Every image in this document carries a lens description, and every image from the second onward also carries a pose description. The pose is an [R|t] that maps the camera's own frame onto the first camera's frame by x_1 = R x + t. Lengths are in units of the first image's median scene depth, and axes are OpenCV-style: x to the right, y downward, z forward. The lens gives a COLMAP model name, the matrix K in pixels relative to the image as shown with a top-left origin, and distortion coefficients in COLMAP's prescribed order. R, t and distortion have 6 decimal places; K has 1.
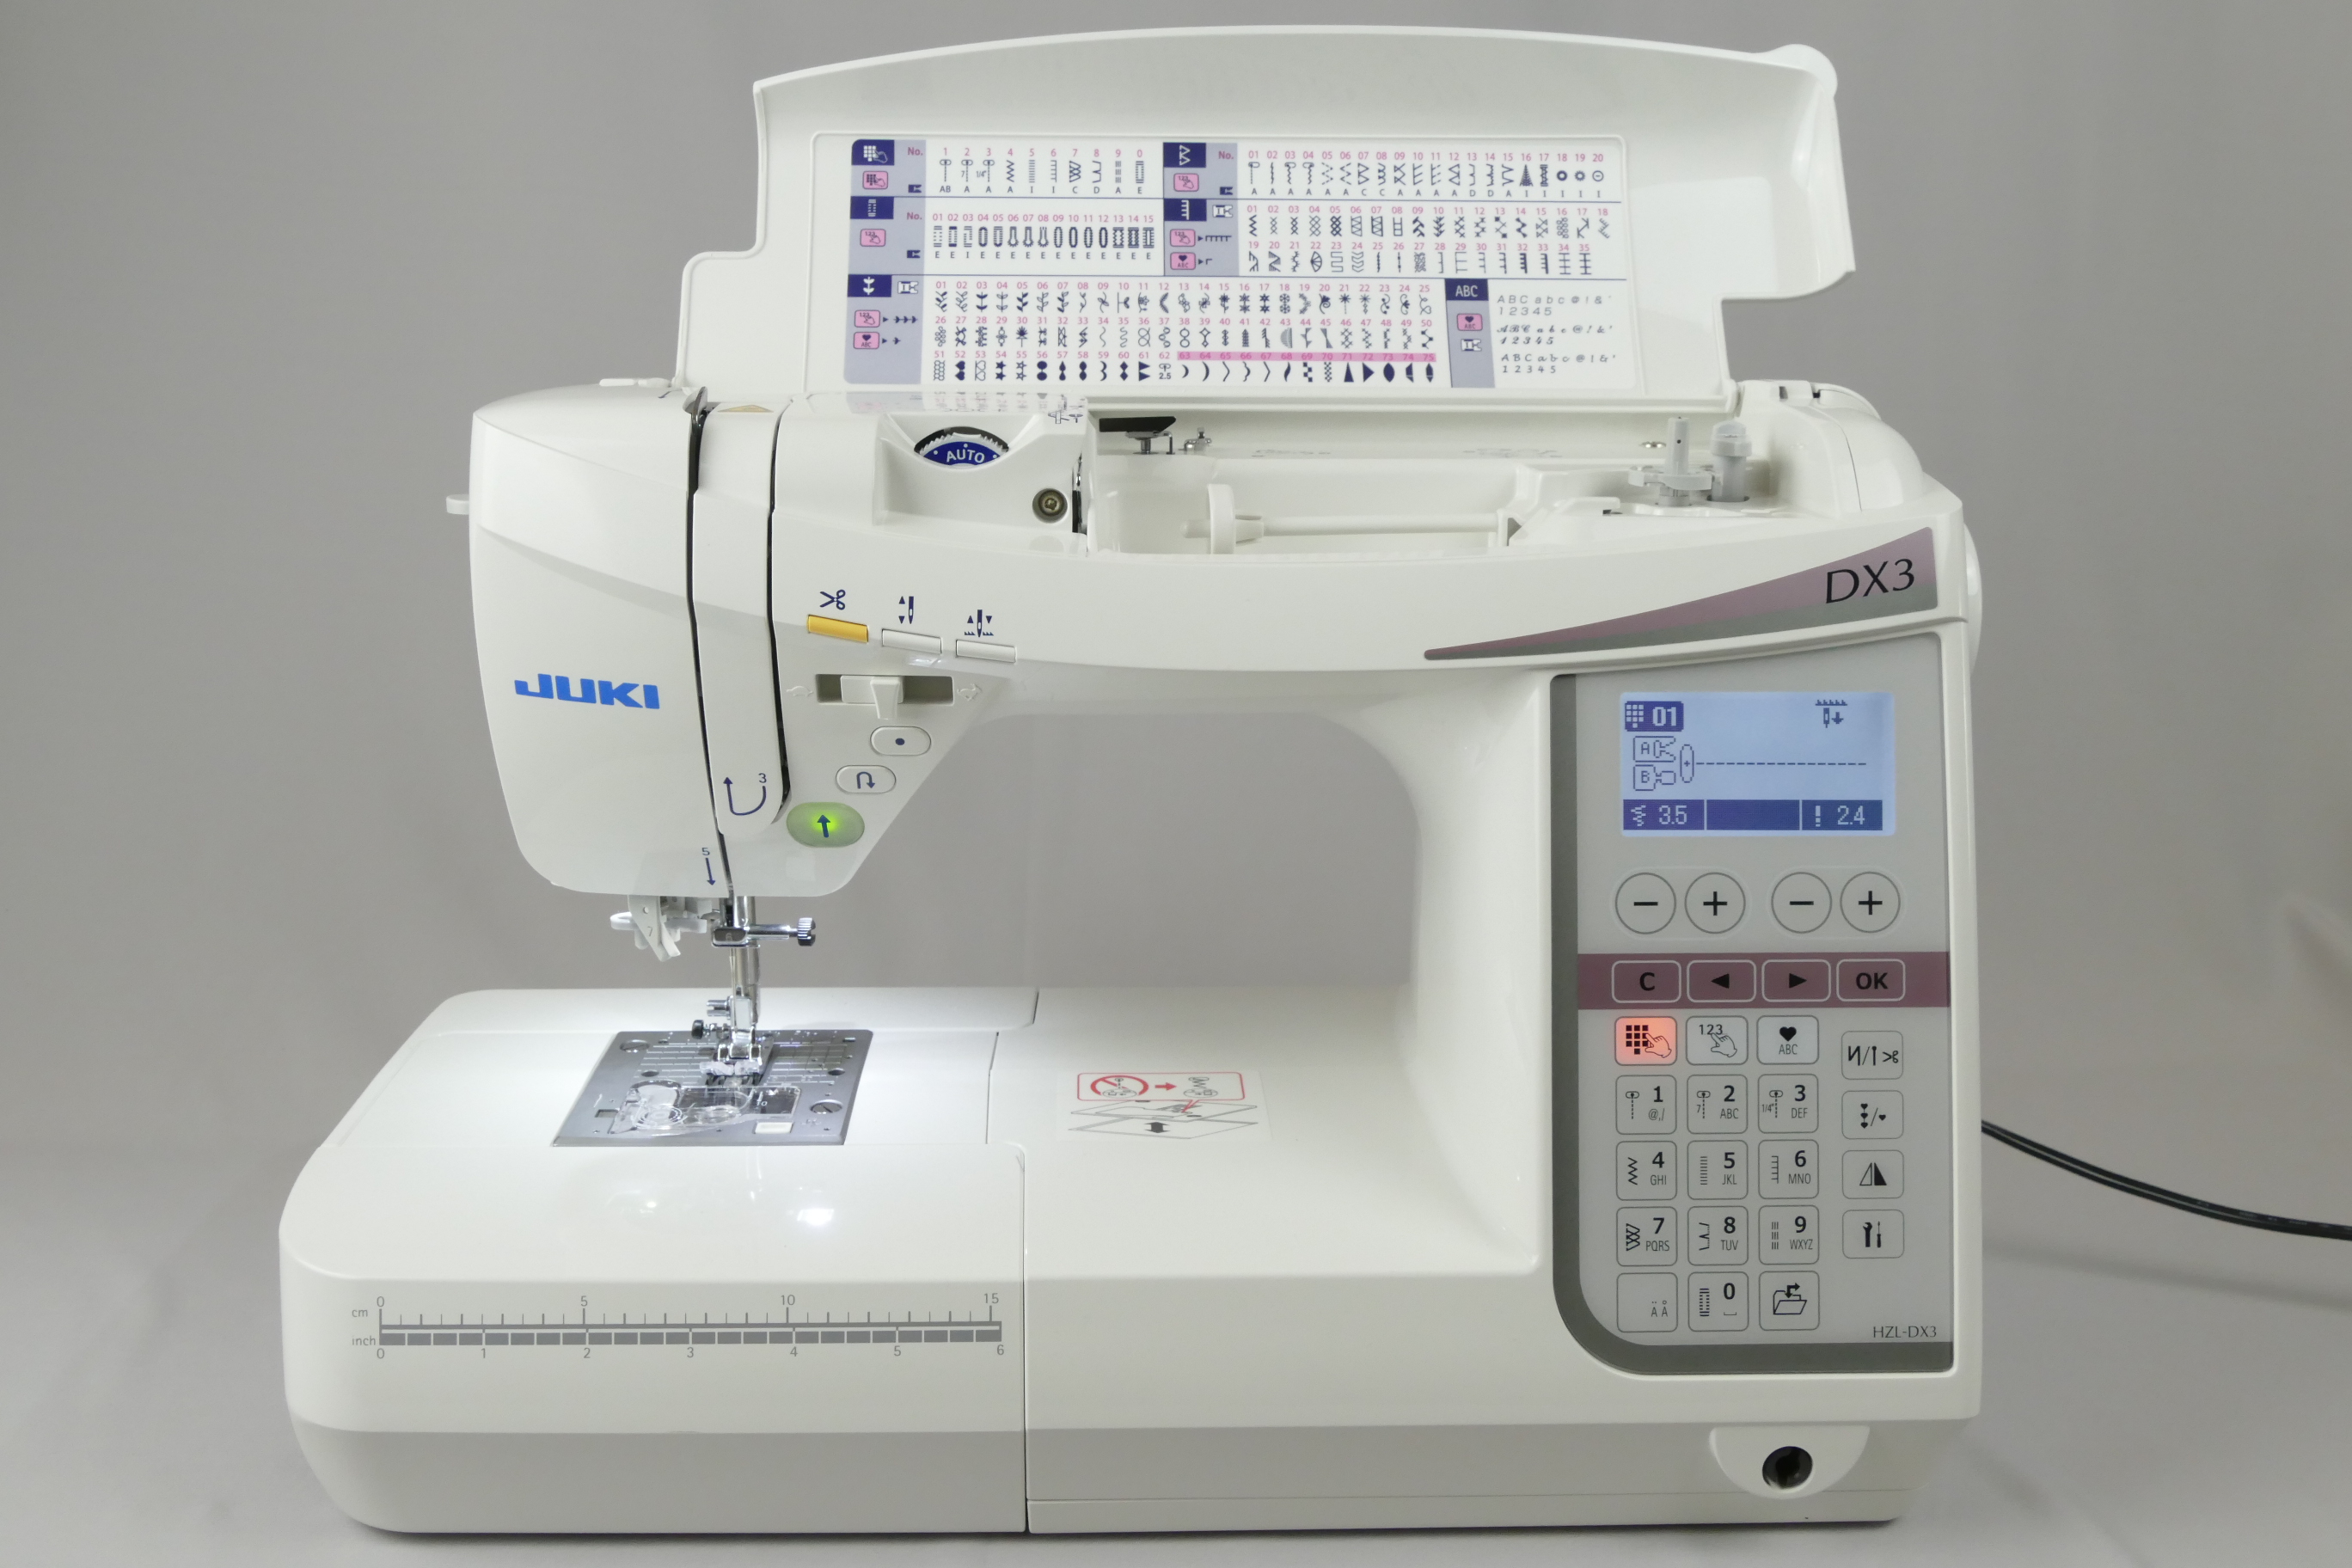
lens RADIAL K [[2282.8, 0, 1177.3], [0, 2282.8, 773.7], [0, 0, 1]] dist [-0.016182, 0.000000]
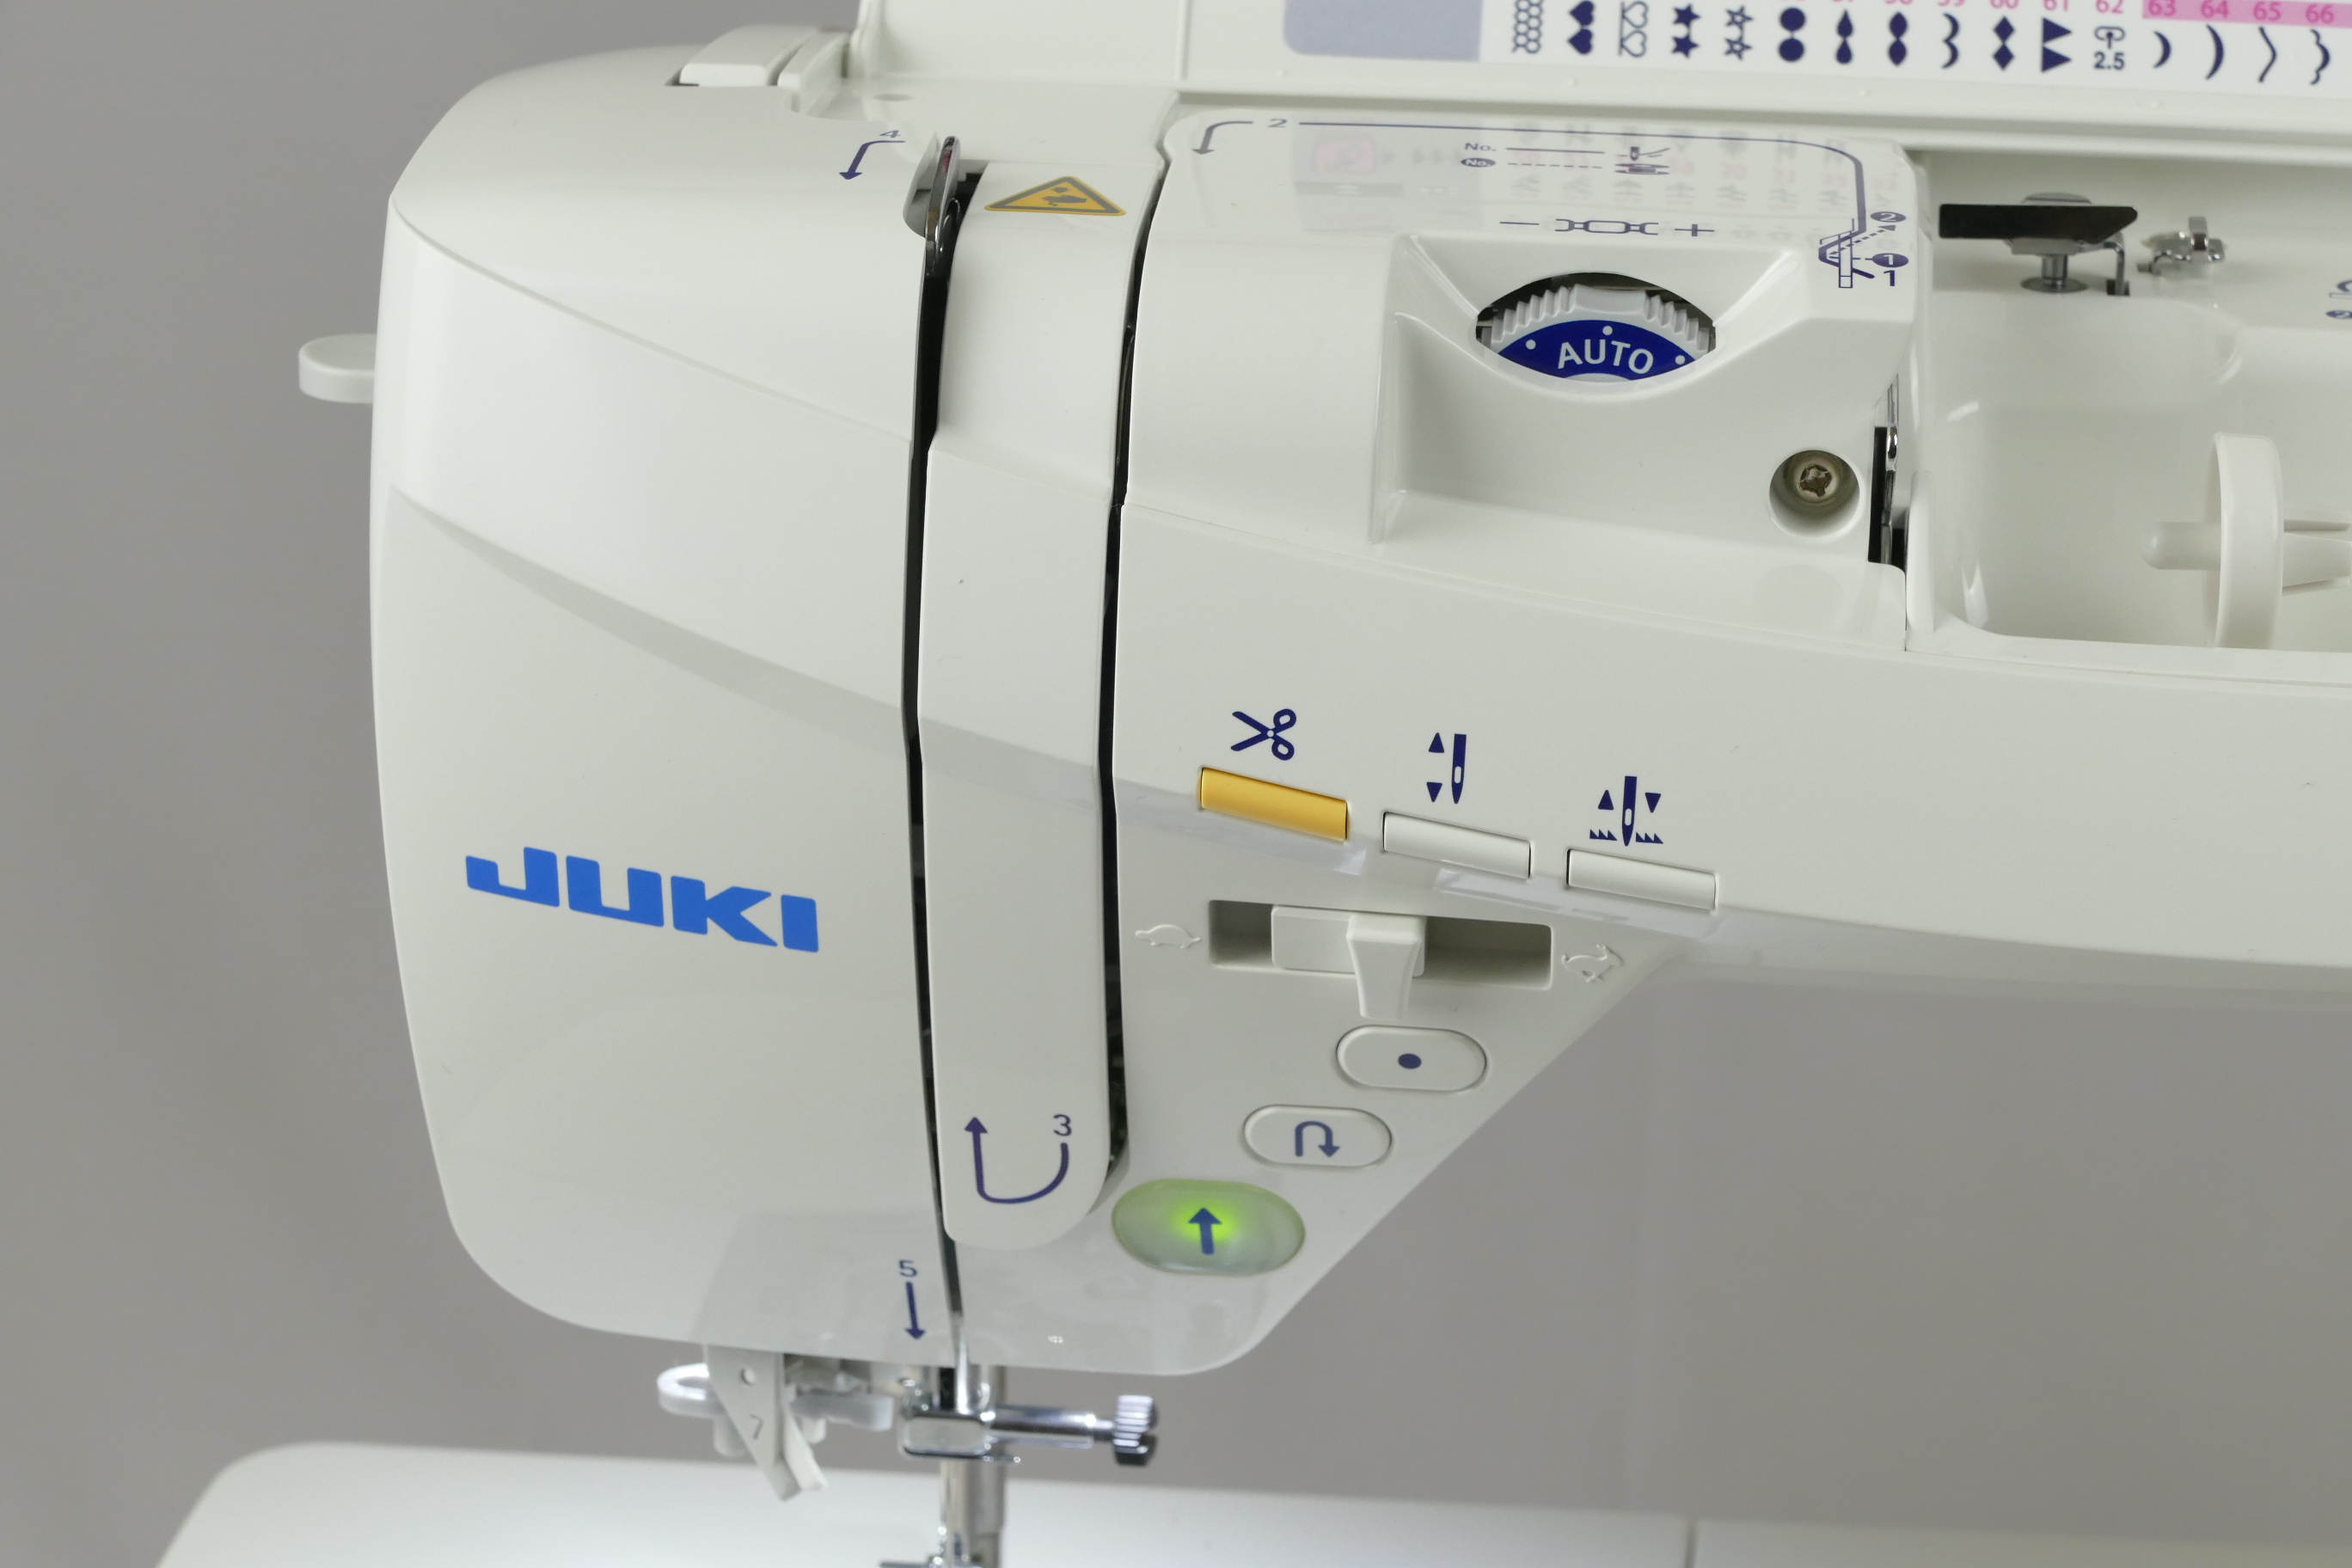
lens RADIAL K [[6452.2, 0, 1165.5], [0, 6452.2, 782.7], [0, 0, 1]] dist [-0.213938, 0.000000]
pose [[0.991440, 0.049476, -0.120823, -0.029995], [-0.038657, 0.995164, 0.090303, -0.161872], [0.124706, -0.084859, 0.988558, -0.113574]]
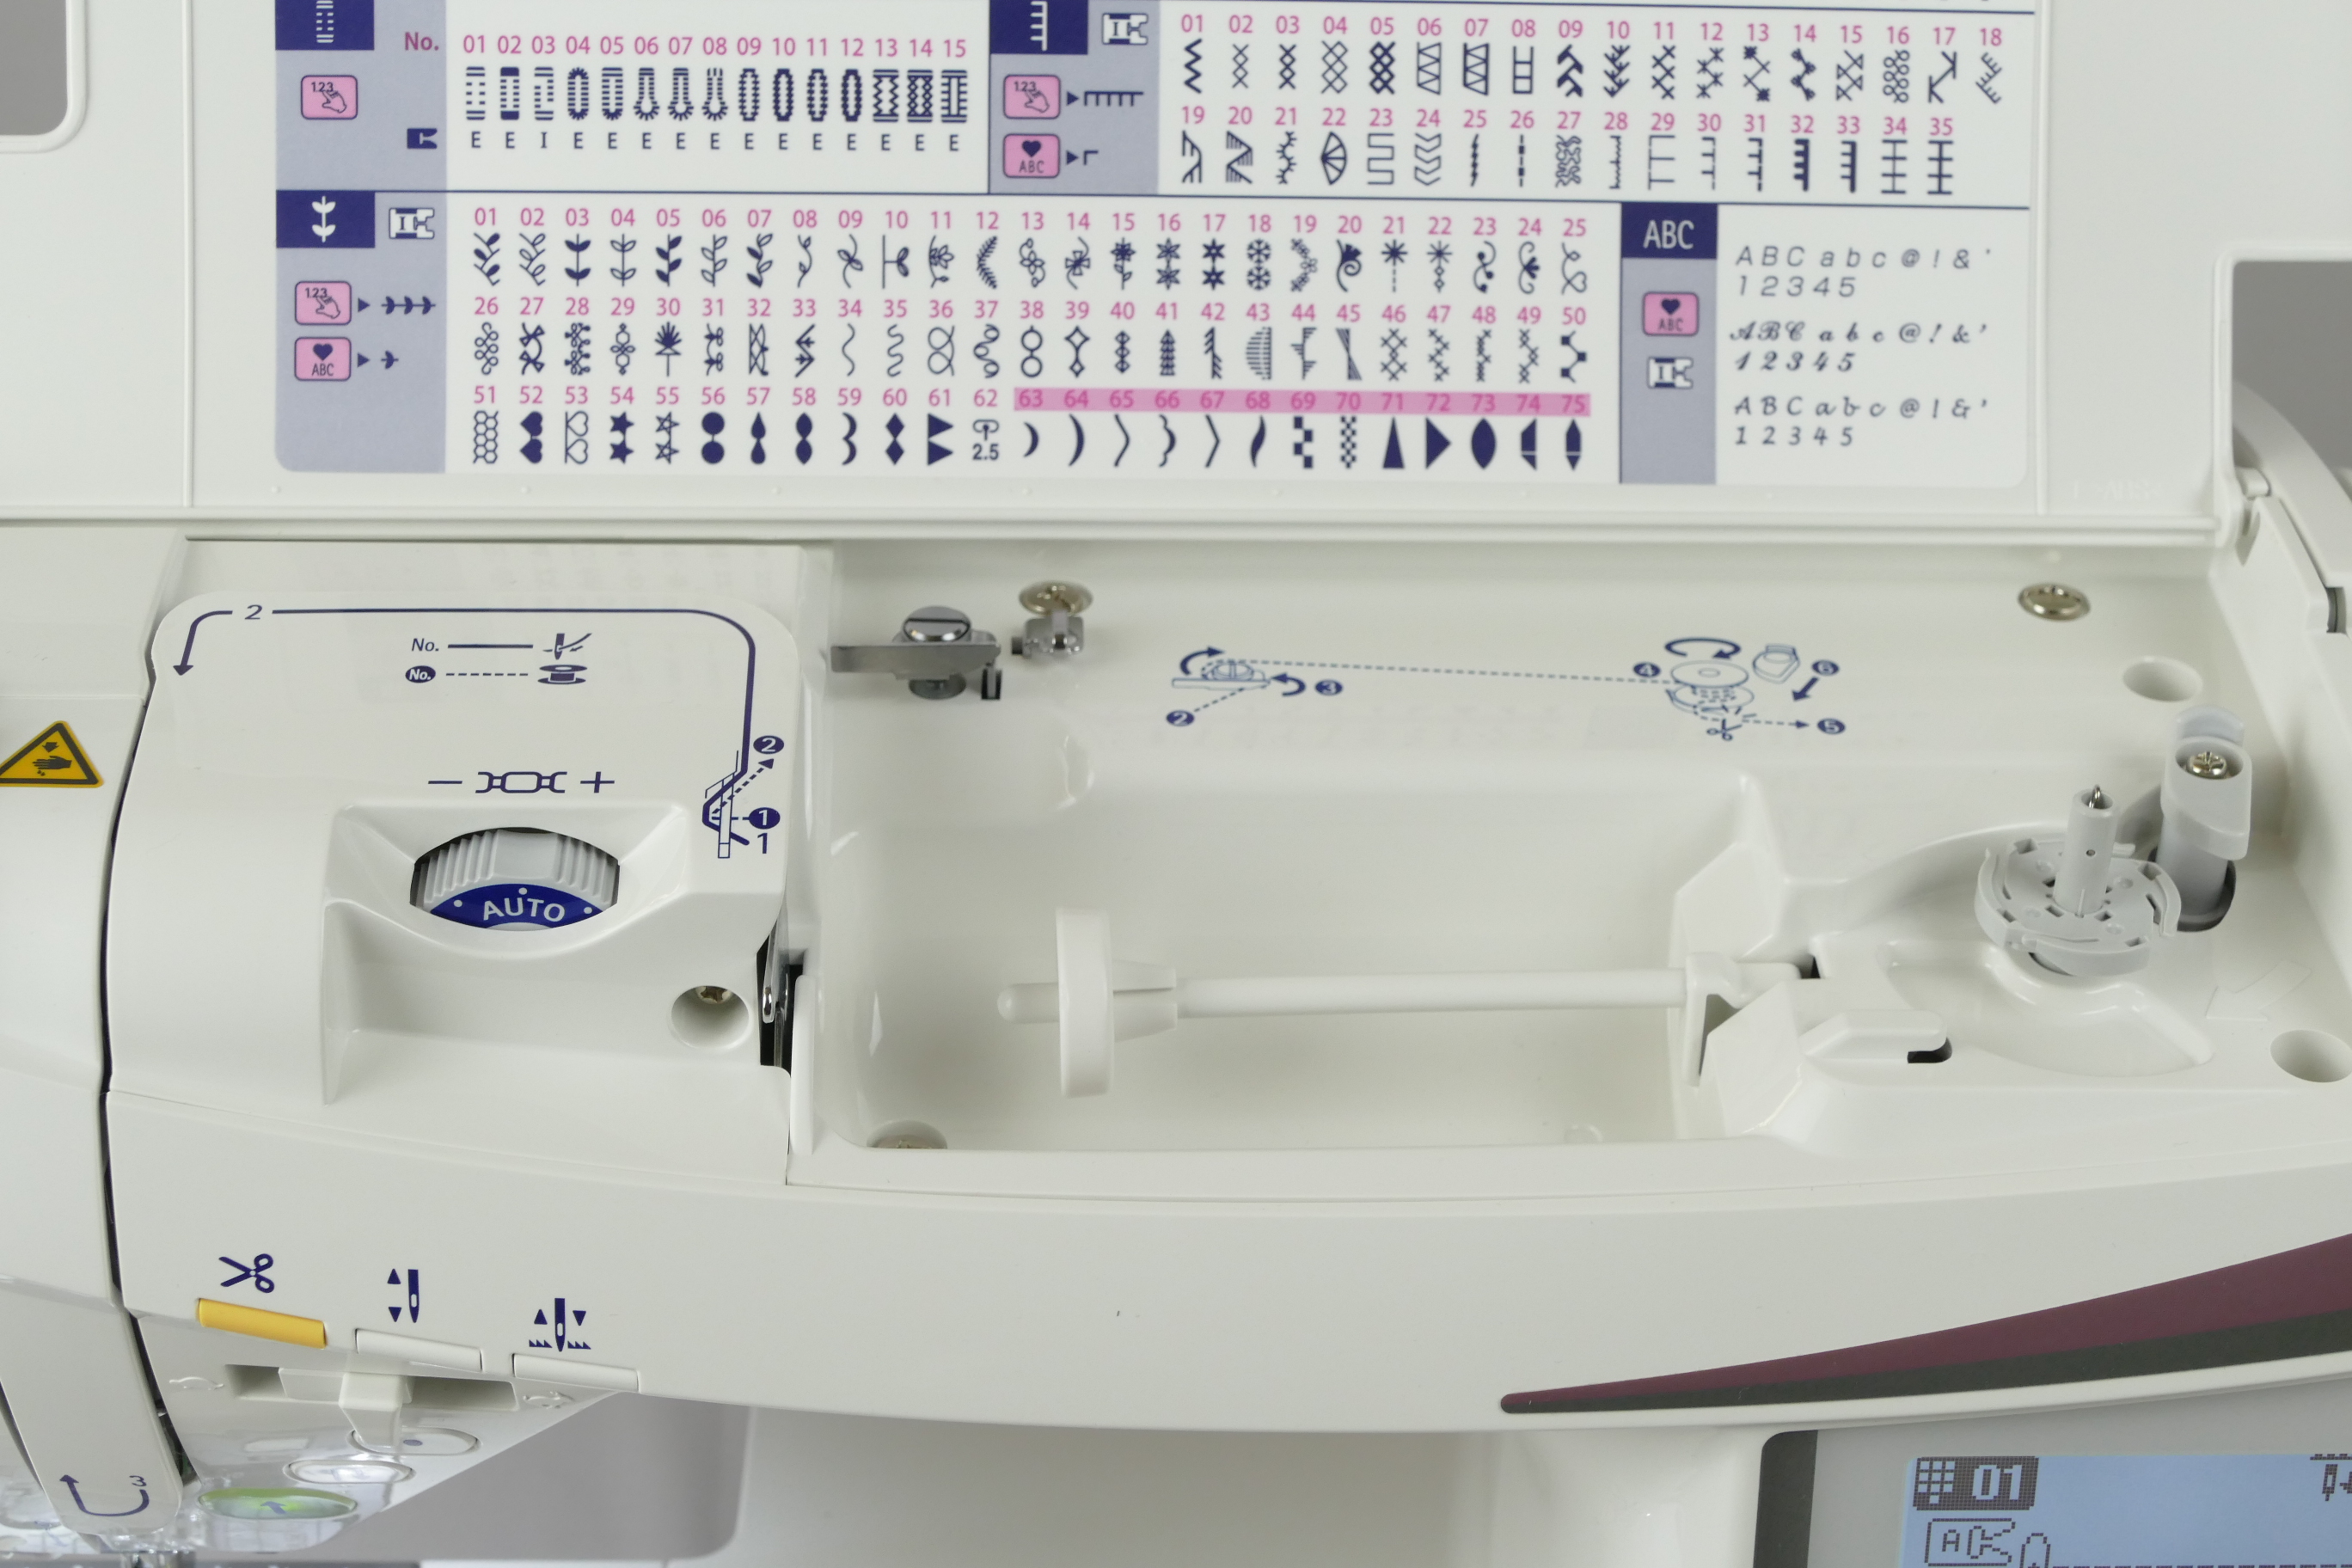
lens RADIAL K [[4287.2, 0, 1175.2], [0, 4287.2, 802.3], [0, 0, 1]] dist [-0.107463, 0.000000]
pose [[0.999837, 0.017574, 0.004102, 0.033283], [-0.017863, 0.931511, 0.363274, -0.468142], [0.002563, -0.363288, 0.931673, 0.209581]]
